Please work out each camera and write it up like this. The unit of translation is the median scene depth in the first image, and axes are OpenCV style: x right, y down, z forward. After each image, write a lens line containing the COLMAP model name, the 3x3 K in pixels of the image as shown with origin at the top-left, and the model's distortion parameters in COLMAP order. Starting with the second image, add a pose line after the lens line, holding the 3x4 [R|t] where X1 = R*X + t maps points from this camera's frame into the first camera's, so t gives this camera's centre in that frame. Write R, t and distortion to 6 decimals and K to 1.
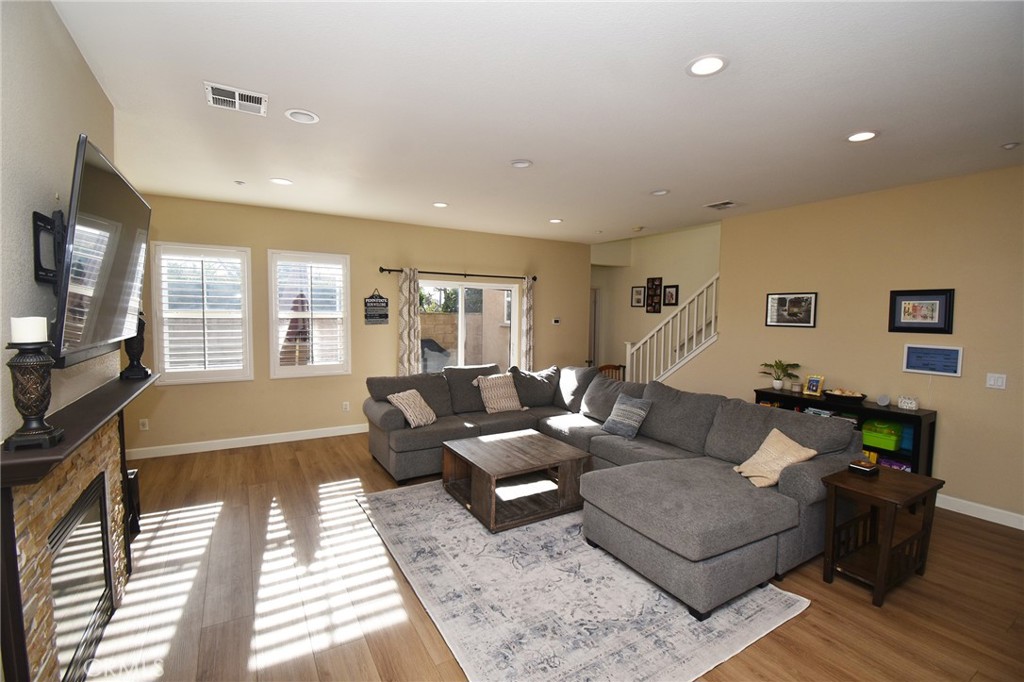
lens RADIAL K [[441.7, 0, 517.9], [0, 441.7, 338.9], [0, 0, 1]] dist [0.002061, 0.000037]
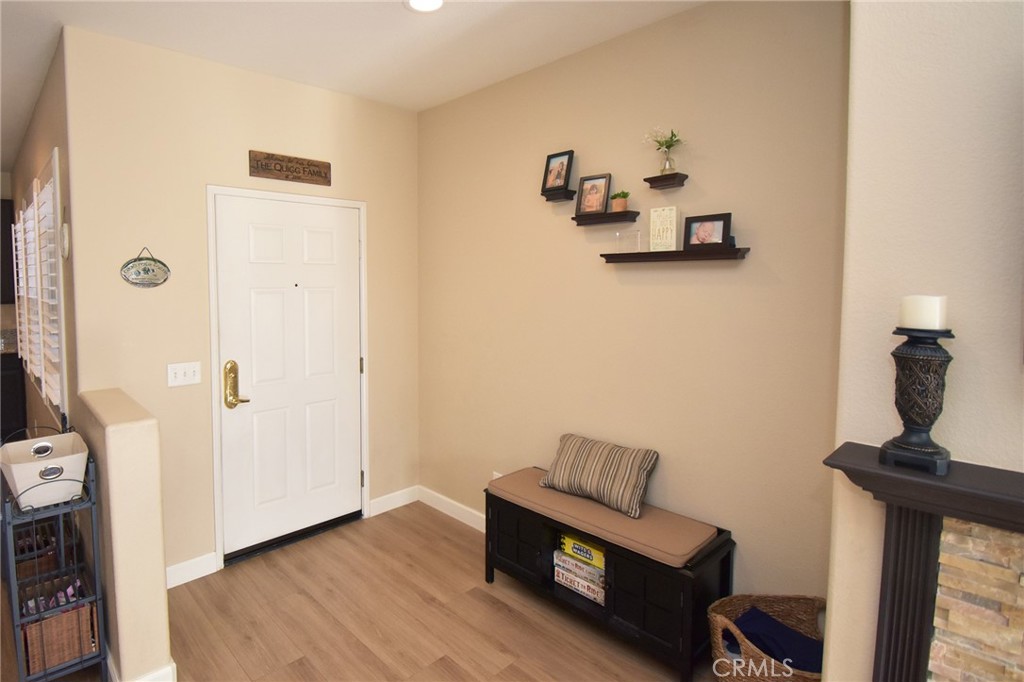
lens RADIAL K [[522.3, 0, 426.0], [0, 522.3, 317.8], [0, 0, 1]] dist [-0.016343, -0.001231]
pose [[-0.985946, 0.008598, -0.166844, -0.033463], [-0.013219, 0.991529, 0.129213, -0.027677], [0.166542, 0.129602, -0.977480, 0.415705]]
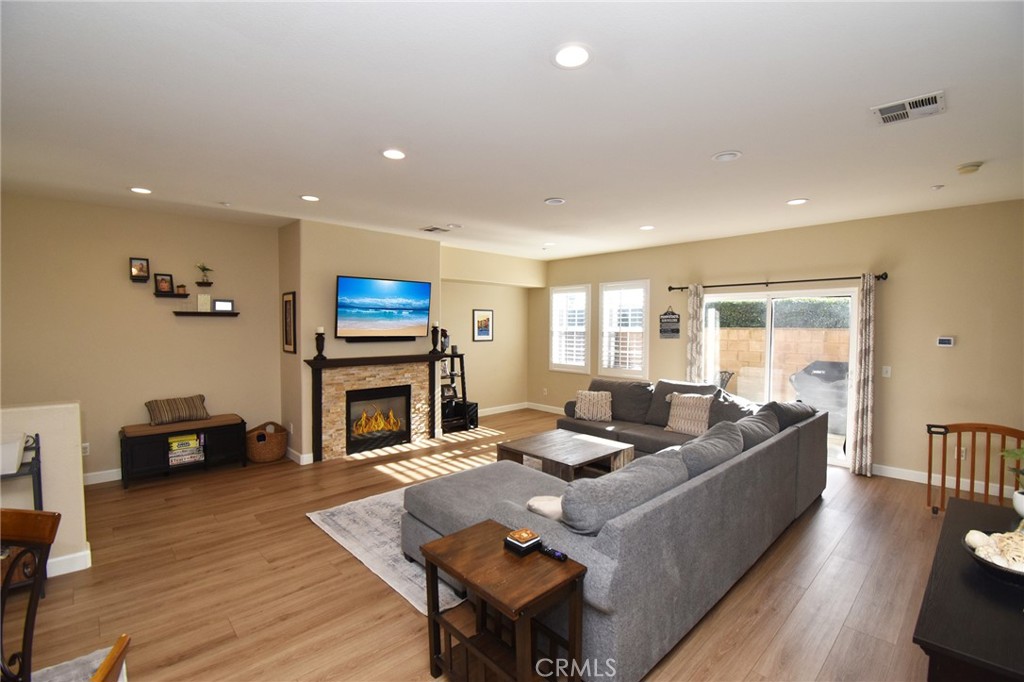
lens RADIAL K [[441.7, 0, 517.9], [0, 441.7, 338.9], [0, 0, 1]] dist [0.002061, 0.000037]
pose [[0.259186, 0.020604, -0.965608, 0.761163], [-0.059951, 0.998188, 0.005208, -0.017056], [0.963965, 0.056540, 0.259952, 0.407454]]
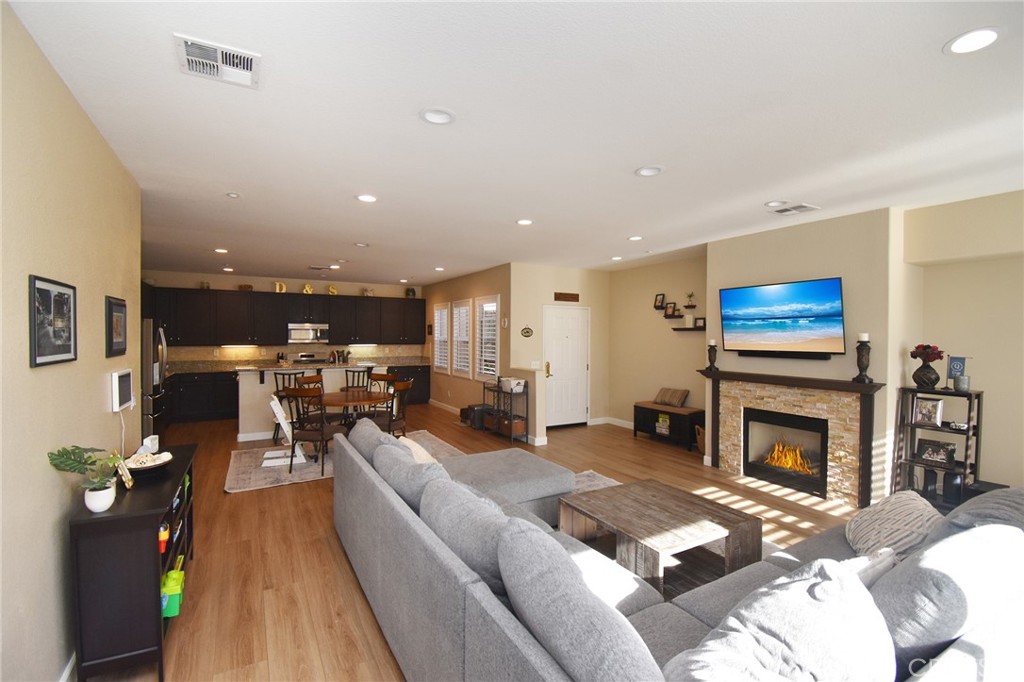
lens RADIAL K [[455.9, 0, 515.1], [0, 455.9, 341.9], [0, 0, 1]] dist [-0.007186, -0.000469]
pose [[-0.999902, -0.013972, 0.000687, 0.178481], [-0.013883, 0.997201, 0.073470, -0.076468], [-0.001712, 0.073453, -0.997297, 1.280254]]
